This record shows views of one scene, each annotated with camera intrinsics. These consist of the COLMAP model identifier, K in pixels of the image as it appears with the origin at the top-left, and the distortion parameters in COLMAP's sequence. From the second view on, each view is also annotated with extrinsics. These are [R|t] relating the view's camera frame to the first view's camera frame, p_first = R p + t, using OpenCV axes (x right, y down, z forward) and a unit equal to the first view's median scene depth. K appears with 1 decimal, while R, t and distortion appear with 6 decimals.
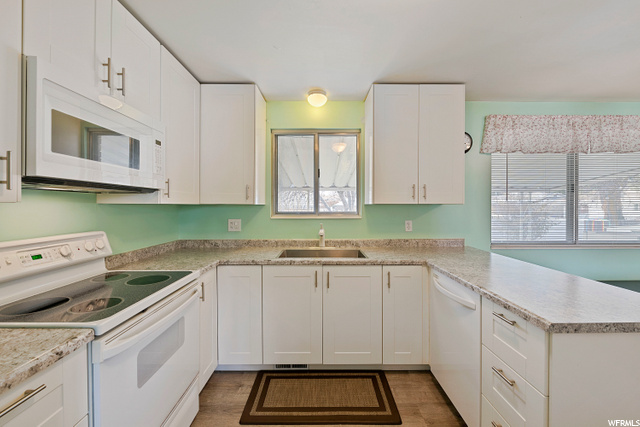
lens RADIAL K [[263.3, 0, 319.5], [0, 263.3, 209.3], [0, 0, 1]] dist [-0.000690, -0.000218]
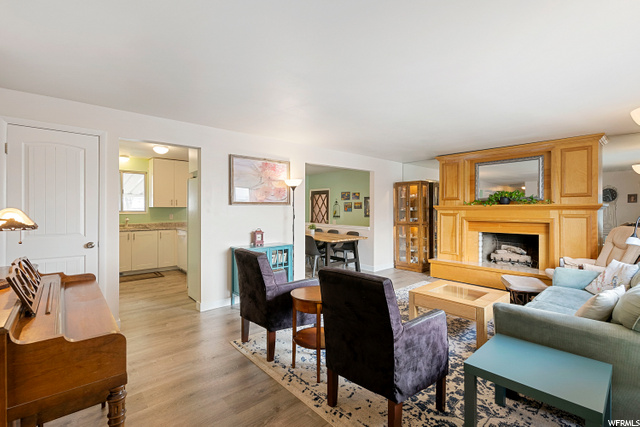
lens RADIAL K [[283.0, 0, 319.0], [0, 283.0, 211.8], [0, 0, 1]] dist [0.001141, -0.000386]
pose [[0.747413, -0.005478, 0.664337, -0.339588], [0.006218, 0.999980, 0.001251, 0.023927], [-0.664331, 0.003196, 0.747432, -1.709161]]
